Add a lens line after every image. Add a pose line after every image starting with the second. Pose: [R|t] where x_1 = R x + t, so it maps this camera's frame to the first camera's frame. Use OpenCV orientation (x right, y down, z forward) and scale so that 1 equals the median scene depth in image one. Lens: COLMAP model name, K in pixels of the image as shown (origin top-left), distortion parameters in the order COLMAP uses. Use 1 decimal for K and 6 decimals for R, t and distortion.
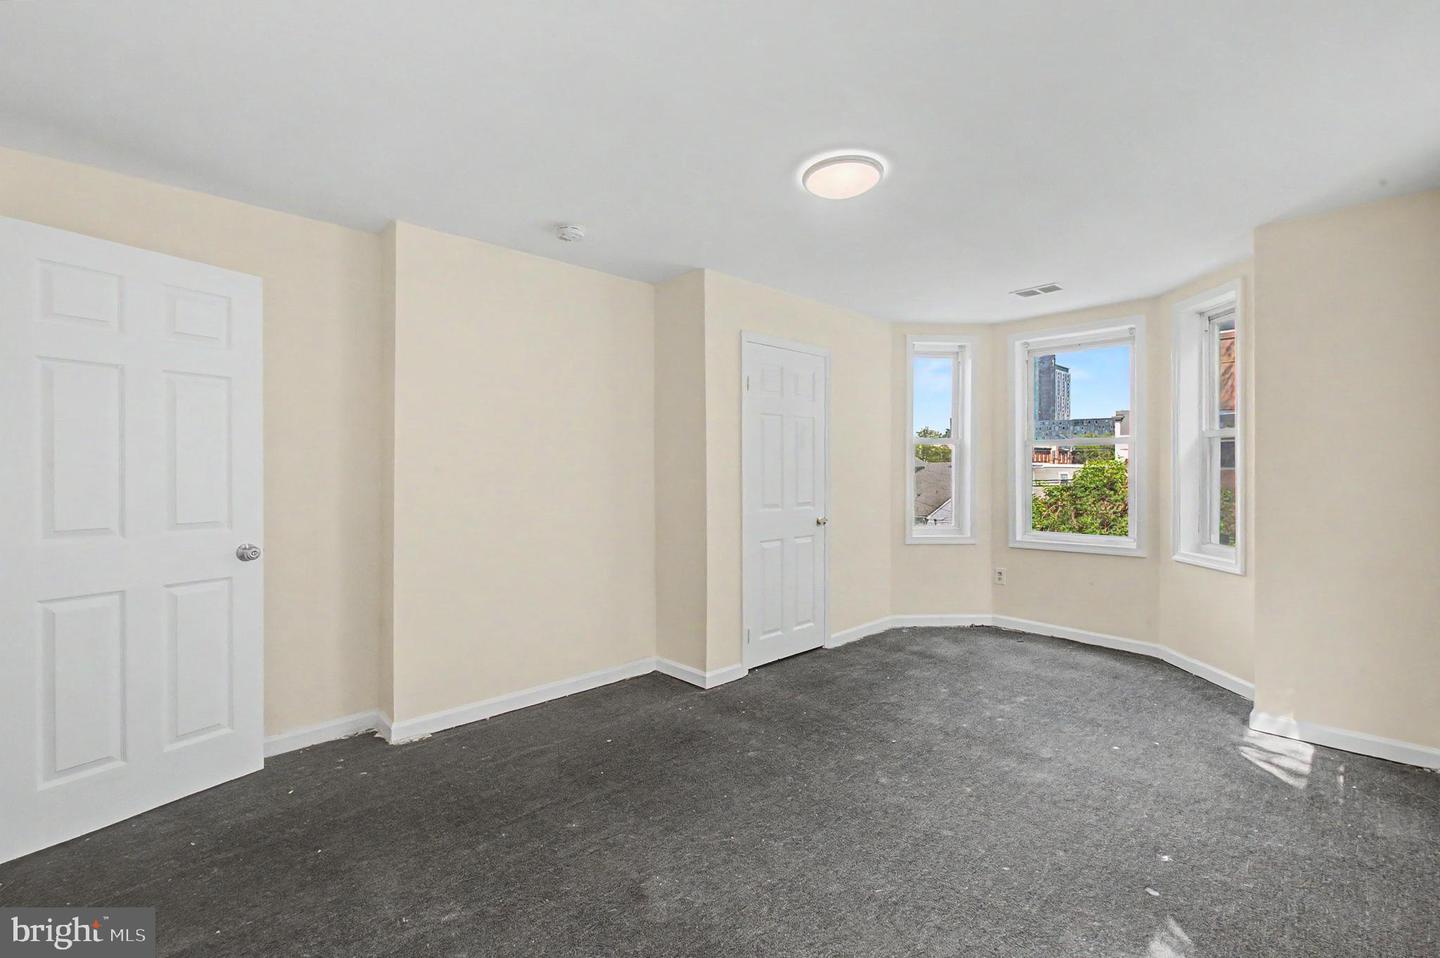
lens RADIAL K [[637.1, 0, 713.2], [0, 637.1, 479.6], [0, 0, 1]] dist [0.001301, 0.000023]
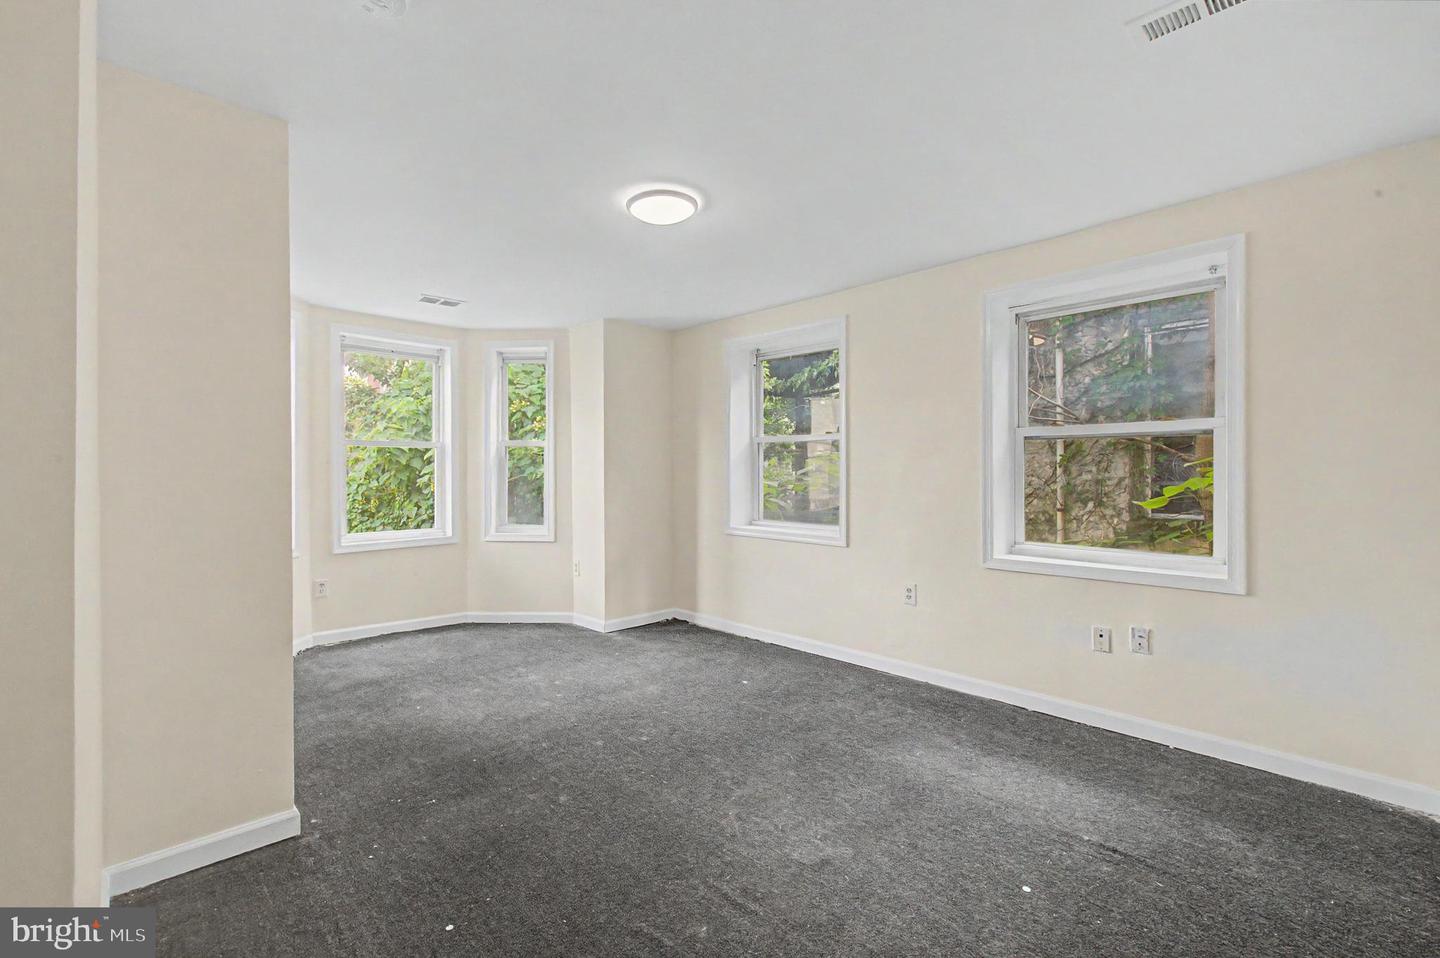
lens RADIAL K [[637.1, 0, 713.0], [0, 637.1, 472.3], [0, 0, 1]] dist [0.001301, 0.000023]
pose [[-0.024245, 0.003997, 0.999698, -0.617381], [0.014959, 0.999881, -0.003635, 0.000334], [-0.999594, 0.014867, -0.024302, 0.628707]]
